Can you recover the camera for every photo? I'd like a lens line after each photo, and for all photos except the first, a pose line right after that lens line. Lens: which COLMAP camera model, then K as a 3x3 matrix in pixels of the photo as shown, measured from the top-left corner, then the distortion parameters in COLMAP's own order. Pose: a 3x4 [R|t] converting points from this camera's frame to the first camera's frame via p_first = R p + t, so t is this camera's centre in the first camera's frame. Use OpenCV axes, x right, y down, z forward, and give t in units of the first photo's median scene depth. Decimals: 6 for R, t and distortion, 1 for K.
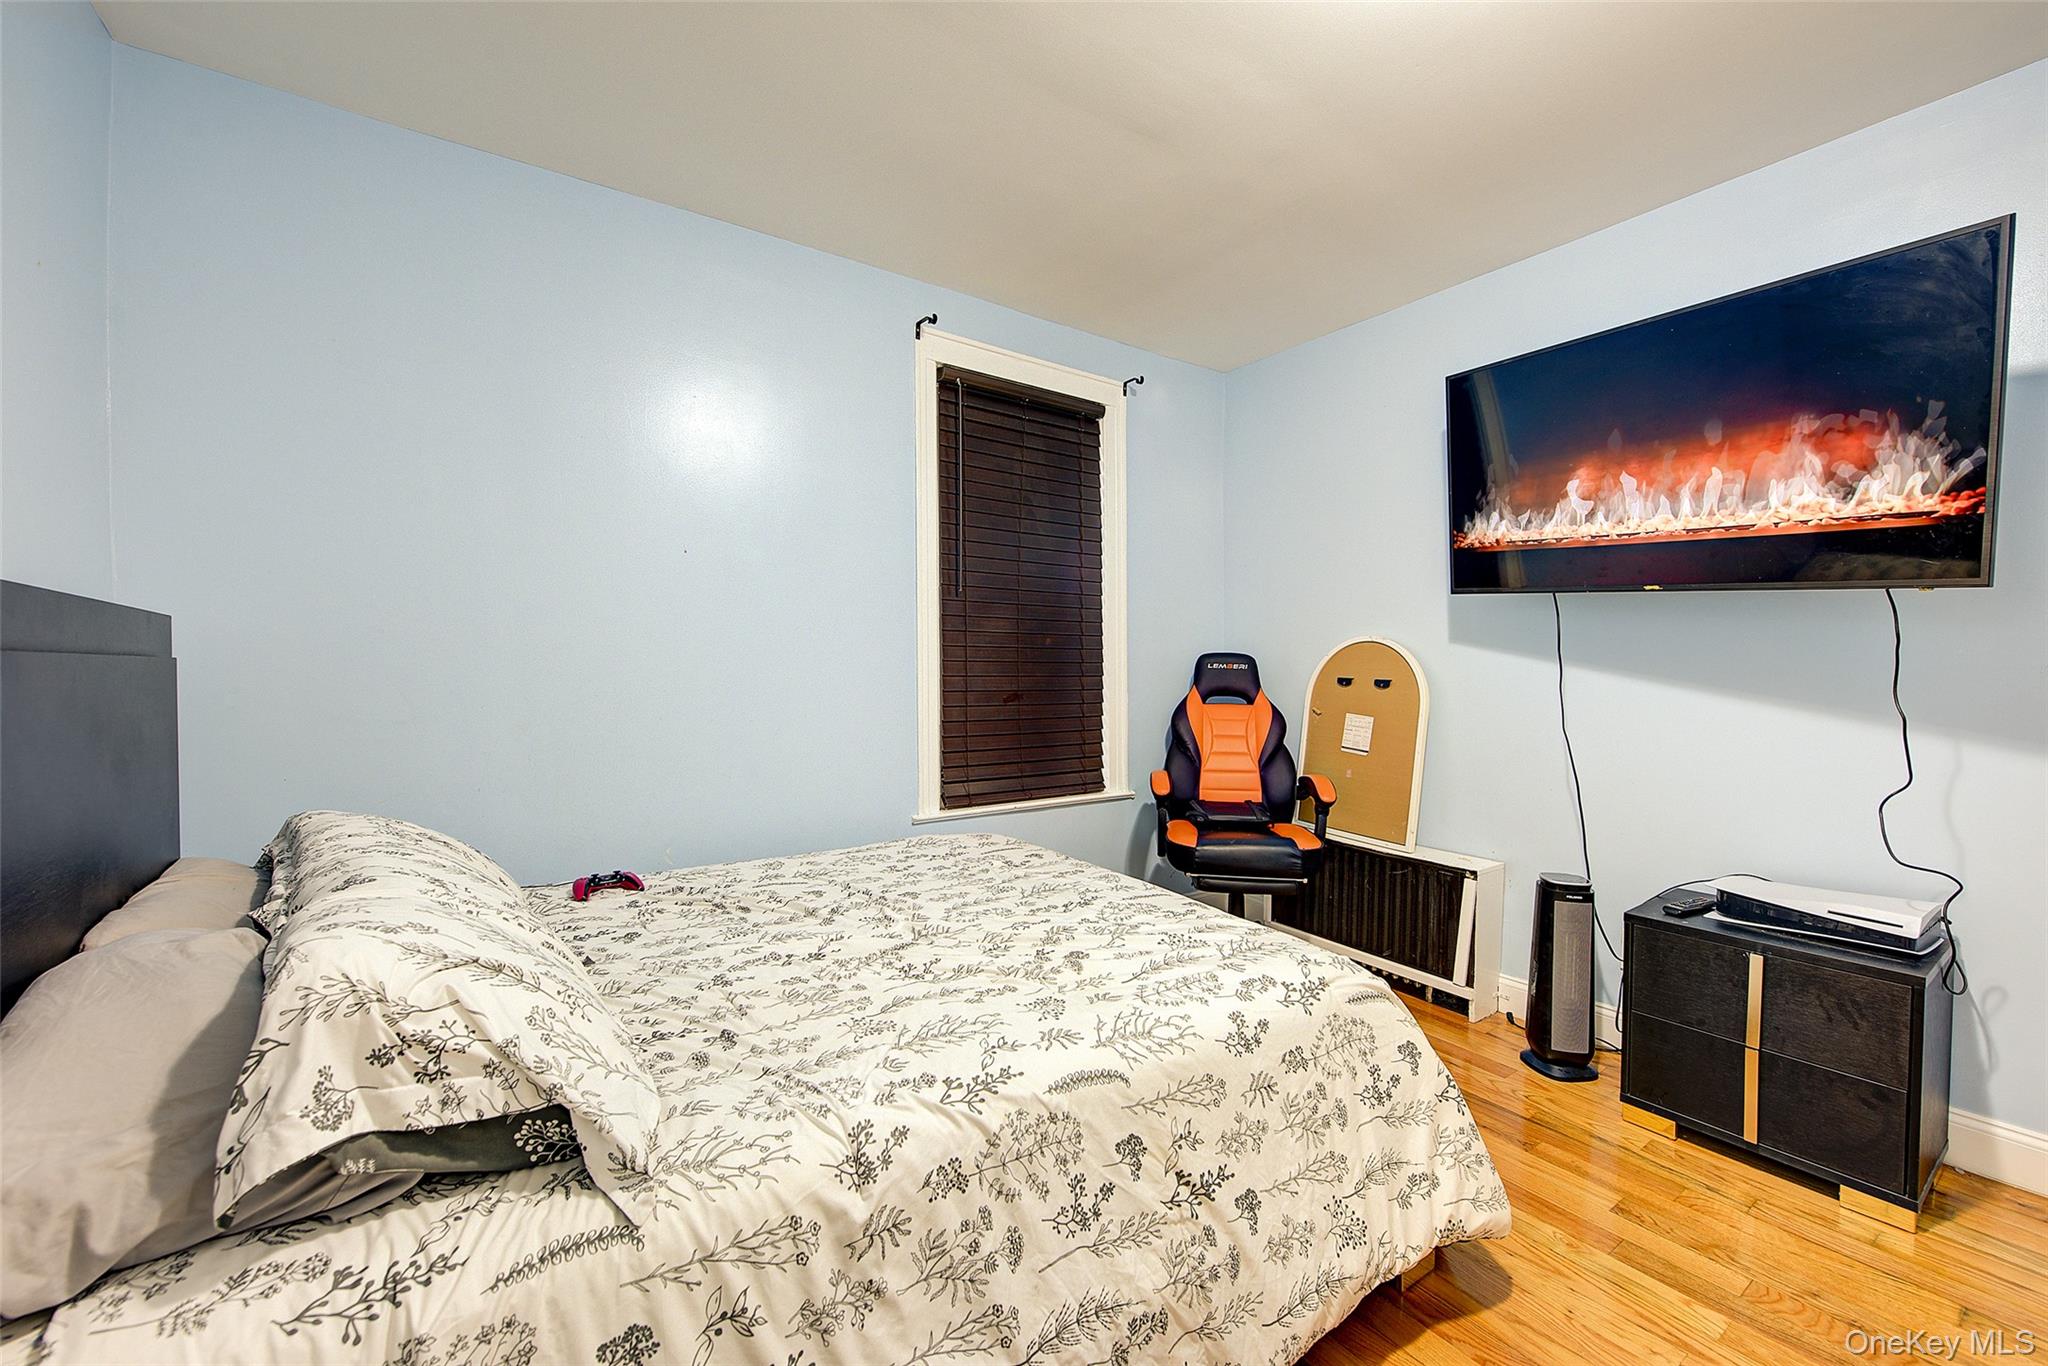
lens RADIAL K [[811.1, 0, 1024.3], [0, 811.1, 683.8], [0, 0, 1]] dist [-0.003015, -0.000314]
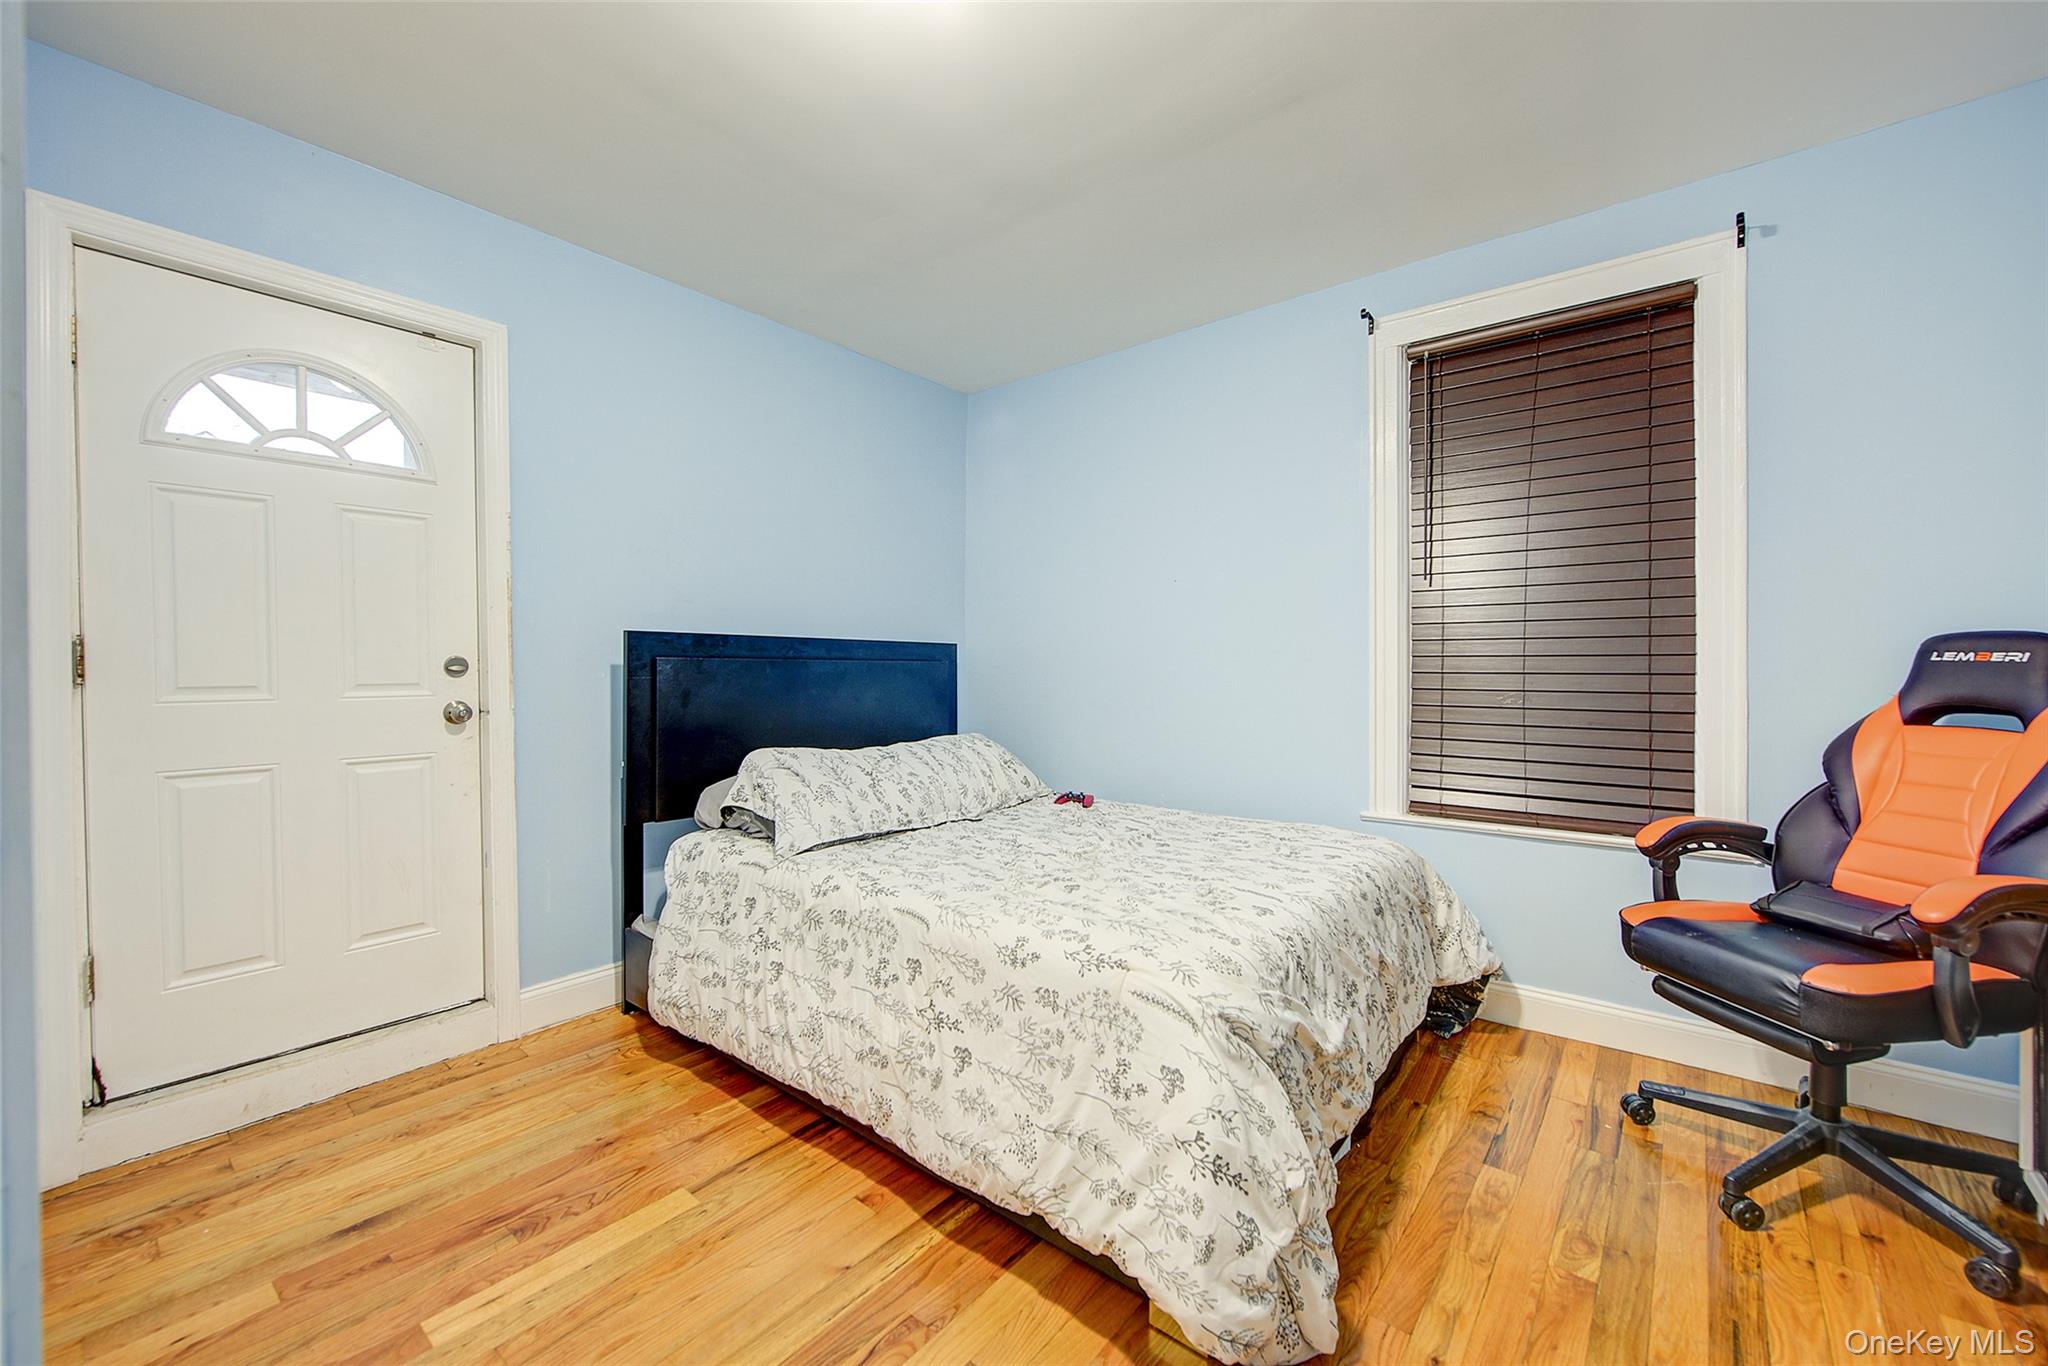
lens RADIAL K [[811.1, 0, 1023.0], [0, 811.1, 675.8], [0, 0, 1]] dist [-0.003015, -0.000314]
pose [[0.283792, 0.007906, -0.958853, 1.465676], [-0.019163, 0.999813, 0.002572, 0.000812], [0.958694, 0.017645, 0.283890, 0.643145]]
